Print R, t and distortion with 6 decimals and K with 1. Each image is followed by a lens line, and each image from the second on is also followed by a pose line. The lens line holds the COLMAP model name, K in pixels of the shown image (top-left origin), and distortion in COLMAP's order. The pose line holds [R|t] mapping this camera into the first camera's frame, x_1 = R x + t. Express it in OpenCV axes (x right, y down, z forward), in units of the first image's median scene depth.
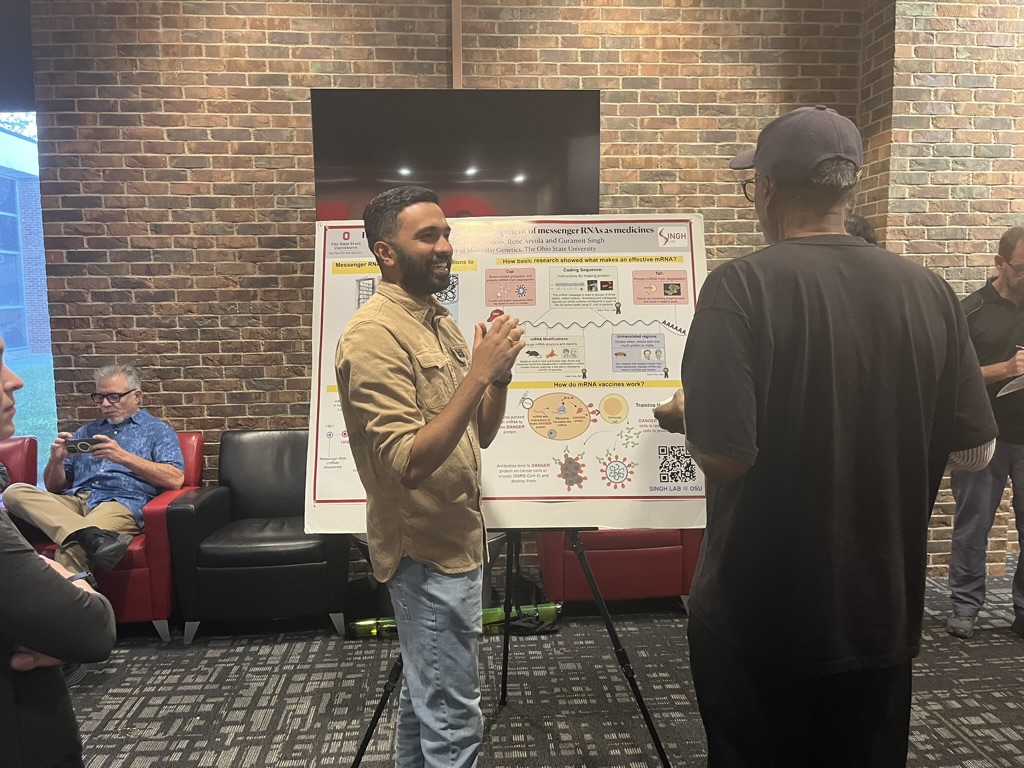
lens RADIAL K [[770.4, 0, 506.9], [0, 770.4, 374.8], [0, 0, 1]] dist [0.077170, -0.111277]
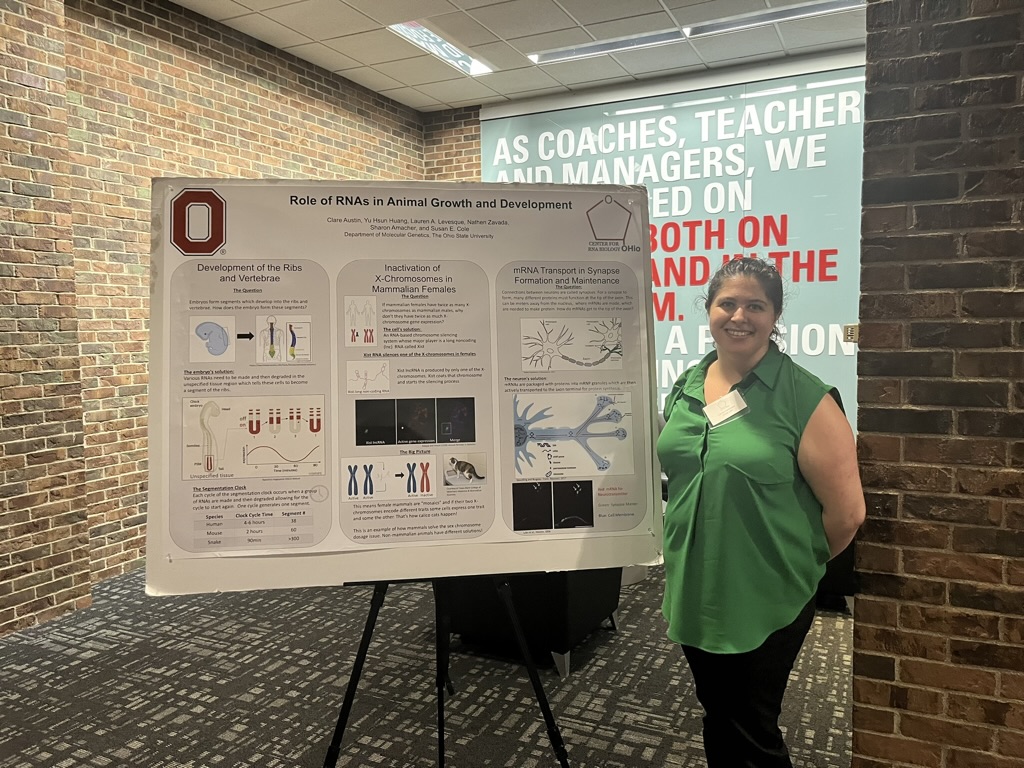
lens RADIAL K [[770.4, 0, 510.4], [0, 770.4, 382.4], [0, 0, 1]] dist [0.077170, -0.111277]
pose [[0.494340, -0.064046, 0.866906, 0.042705], [0.098871, 0.994953, 0.017126, 0.002586], [-0.863628, 0.077245, 0.498177, -0.009829]]
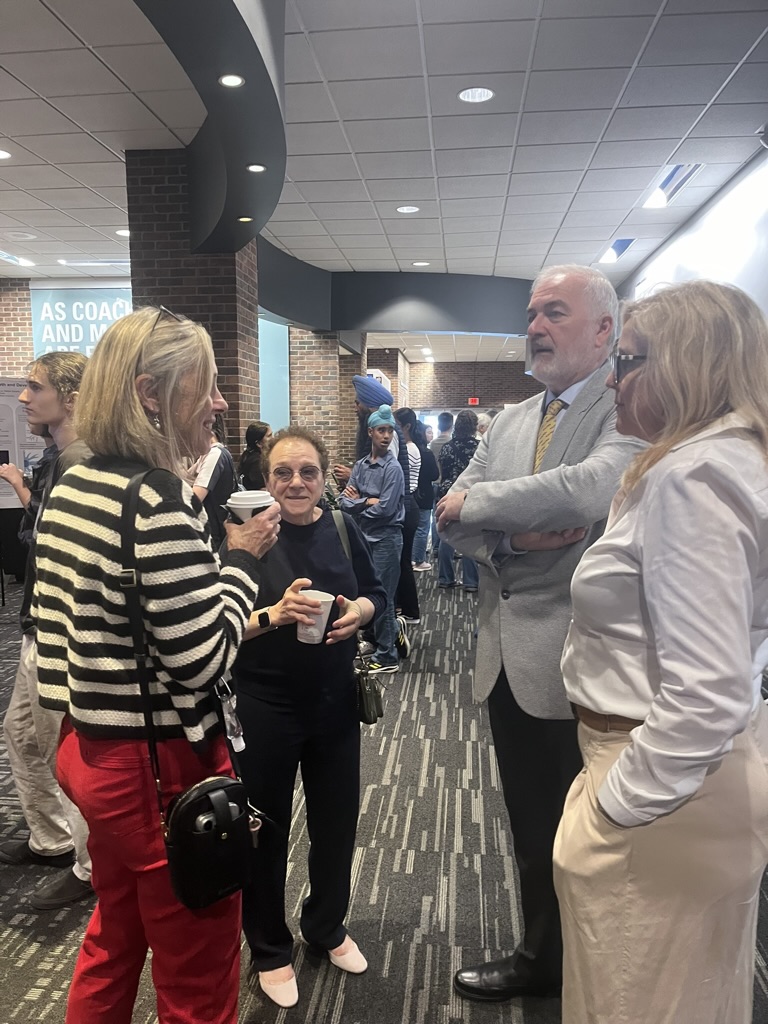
lens RADIAL K [[770.4, 0, 378.4], [0, 770.4, 527.4], [0, 0, 1]] dist [0.077170, -0.111277]
pose [[0.175894, -0.113648, 0.977827, -0.926028], [0.100420, 0.990203, 0.097023, 0.093209], [-0.979274, 0.081128, 0.185584, -0.725681]]
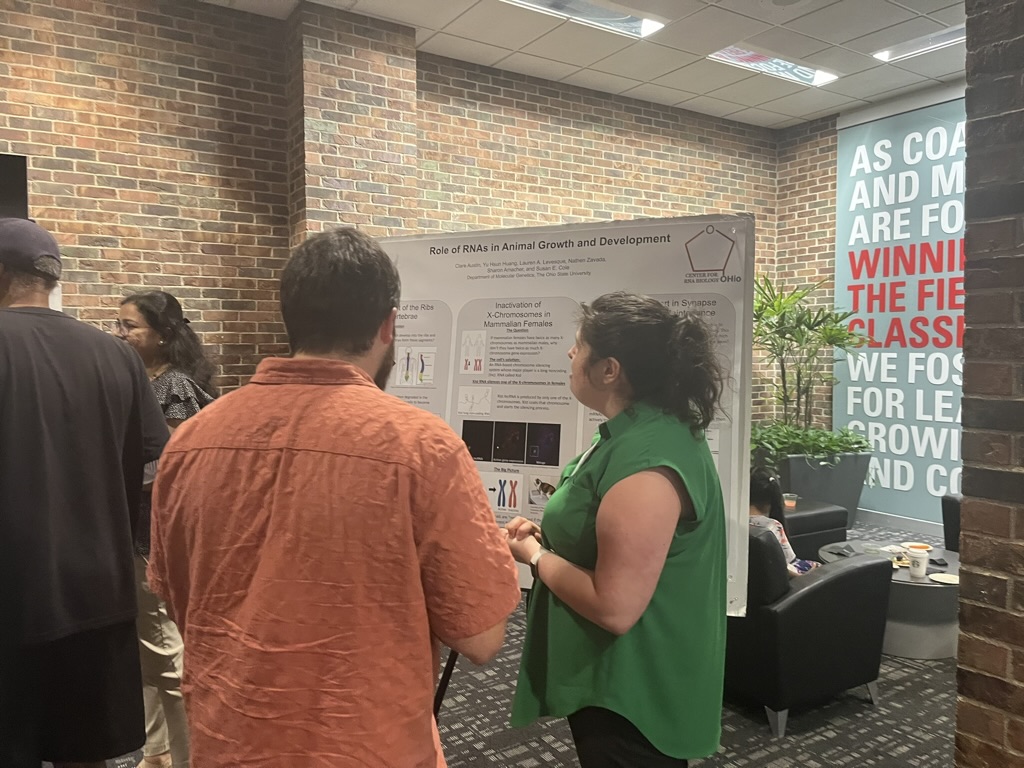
lens RADIAL K [[770.4, 0, 507.6], [0, 770.4, 376.8], [0, 0, 1]] dist [0.077170, -0.111277]
pose [[0.874712, -0.013249, 0.484462, 0.174513], [0.046516, 0.997306, -0.056713, 0.014357], [-0.482406, 0.072143, 0.872972, -0.191722]]
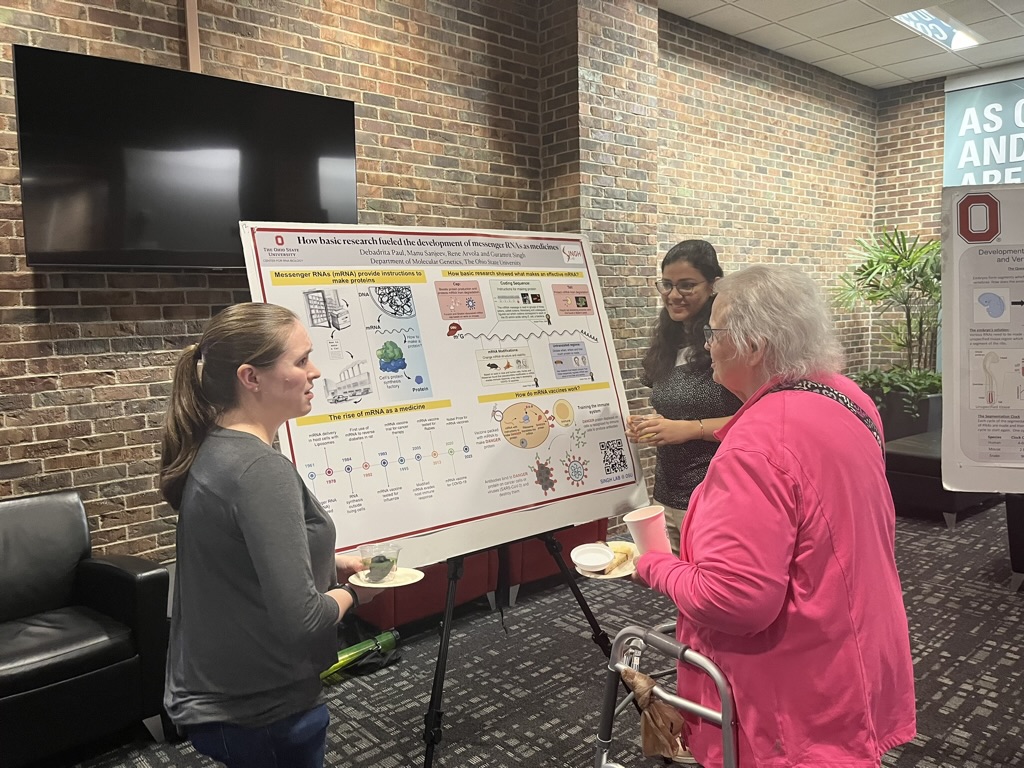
lens RADIAL K [[770.4, 0, 510.0], [0, 770.4, 386.1], [0, 0, 1]] dist [0.077170, -0.111277]
pose [[0.787794, -0.072237, 0.611688, -0.350916], [0.080207, 0.996674, 0.014403, -0.008965], [-0.610694, 0.037715, 0.790968, 0.123021]]
